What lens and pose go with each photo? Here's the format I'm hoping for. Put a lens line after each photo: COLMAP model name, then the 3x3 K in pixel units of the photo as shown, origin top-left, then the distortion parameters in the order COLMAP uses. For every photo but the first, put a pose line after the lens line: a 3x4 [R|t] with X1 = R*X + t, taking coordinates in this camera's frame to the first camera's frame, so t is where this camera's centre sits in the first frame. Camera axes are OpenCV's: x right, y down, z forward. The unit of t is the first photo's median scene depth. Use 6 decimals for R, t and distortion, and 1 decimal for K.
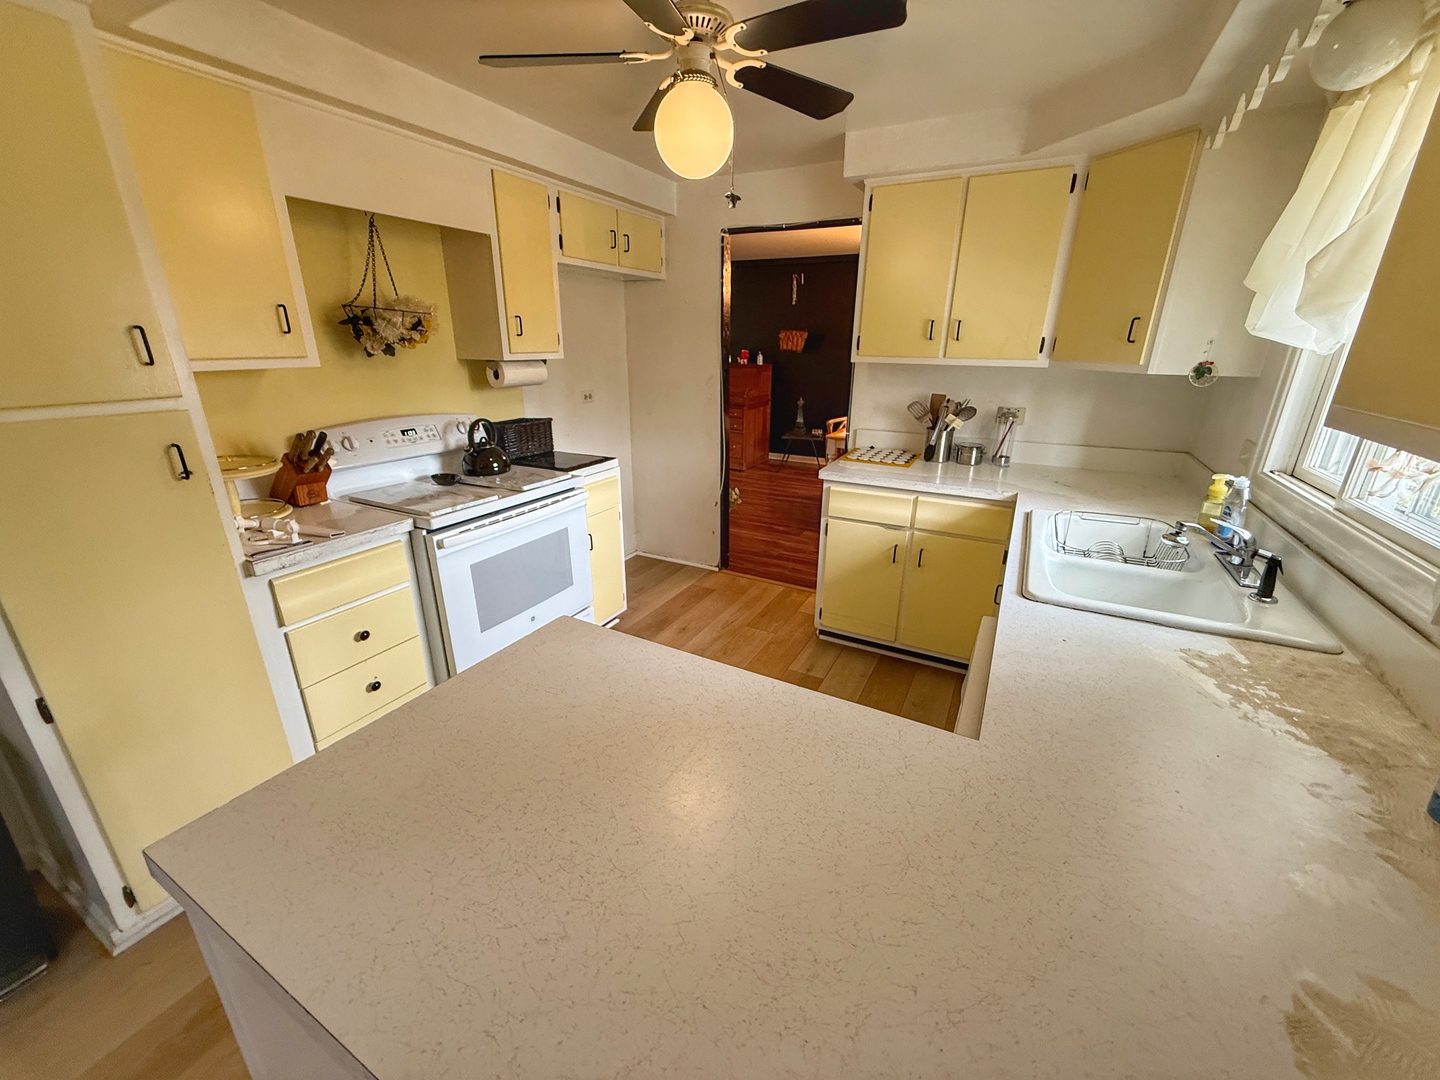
lens RADIAL K [[571.0, 0, 717.0], [0, 571.0, 542.1], [0, 0, 1]] dist [-0.000332, -0.000093]
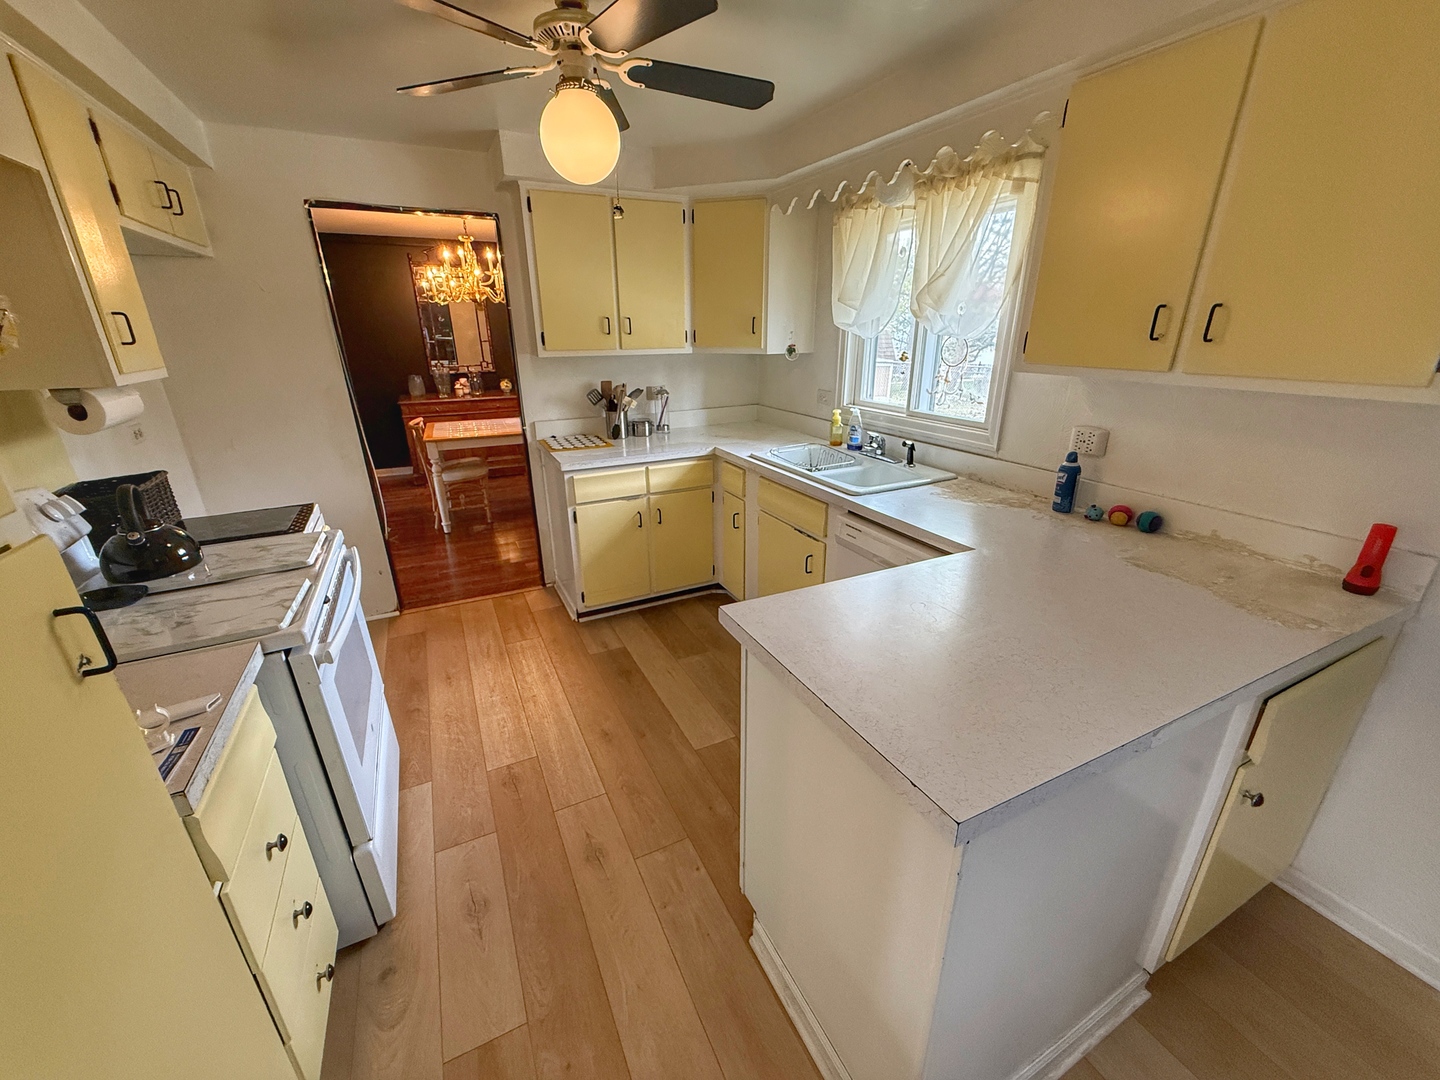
lens RADIAL K [[571.0, 0, 714.9], [0, 571.0, 541.1], [0, 0, 1]] dist [-0.000332, -0.000093]
pose [[0.582273, -0.298145, 0.756351, -0.495320], [0.284261, 0.946270, 0.154172, -0.074056], [-0.761678, 0.125231, 0.635739, 0.149387]]
